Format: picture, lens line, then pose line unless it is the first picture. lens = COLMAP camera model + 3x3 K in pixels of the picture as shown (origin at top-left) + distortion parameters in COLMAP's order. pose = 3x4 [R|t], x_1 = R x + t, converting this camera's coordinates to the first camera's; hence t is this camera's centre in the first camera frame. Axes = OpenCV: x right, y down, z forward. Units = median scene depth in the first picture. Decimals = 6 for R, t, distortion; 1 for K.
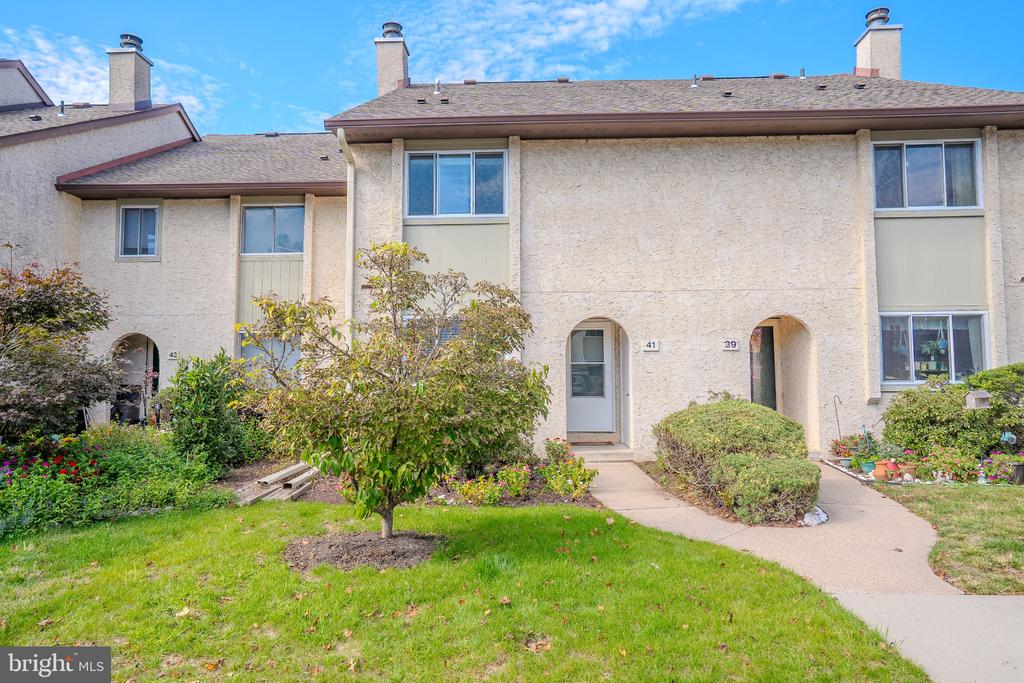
lens RADIAL K [[648.5, 0, 517.1], [0, 648.5, 339.8], [0, 0, 1]] dist [0.000911, 0.011506]
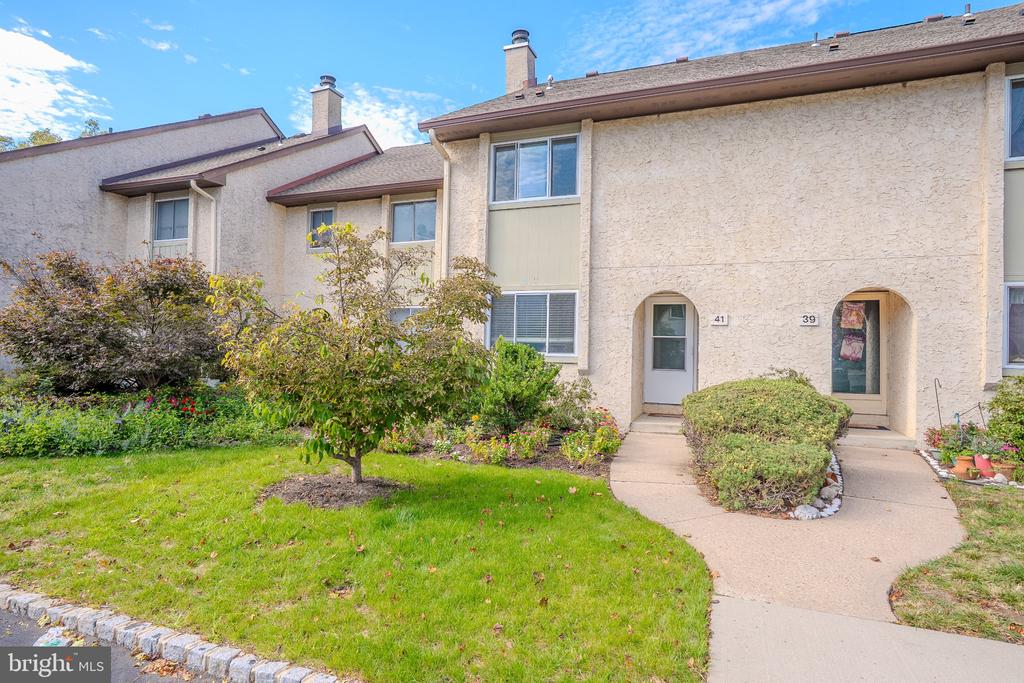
lens RADIAL K [[573.4, 0, 505.2], [0, 573.4, 342.6], [0, 0, 1]] dist [-0.033759, 0.024590]
pose [[0.935732, 0.020540, -0.352113, 0.206031], [-0.003149, 0.998750, 0.049893, 0.001113], [0.352697, -0.045578, 0.934627, 0.075524]]
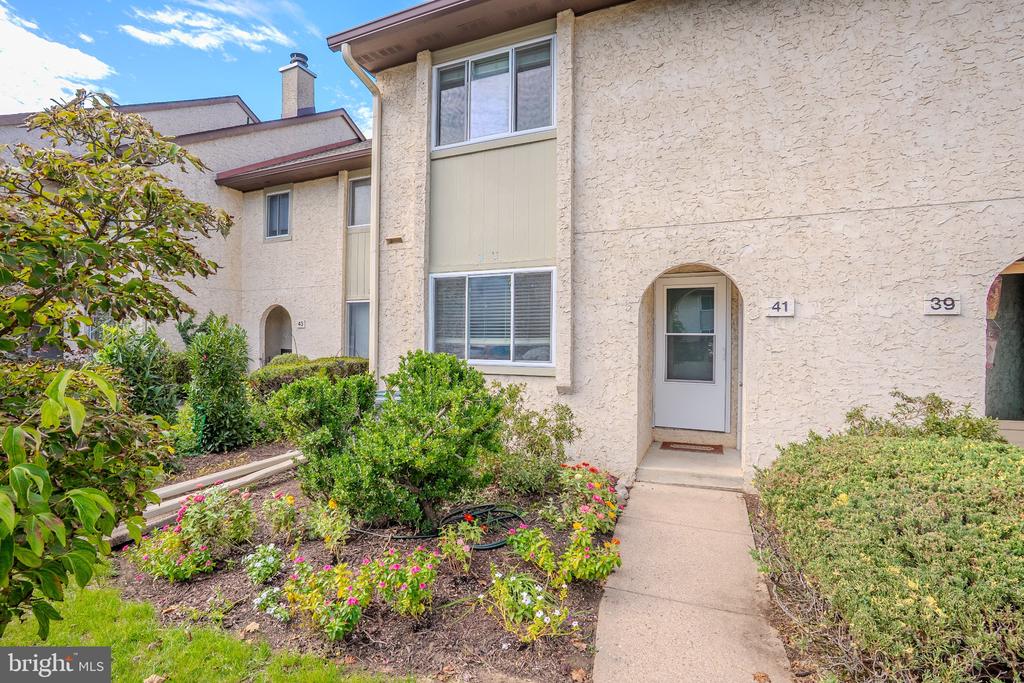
lens RADIAL K [[472.2, 0, 511.2], [0, 472.2, 343.1], [0, 0, 1]] dist [-0.055111, 0.019683]
pose [[0.923692, 0.014948, -0.382845, 0.139731], [0.011754, 0.997663, 0.067313, 0.009505], [0.382956, -0.066677, 0.921357, 0.497877]]
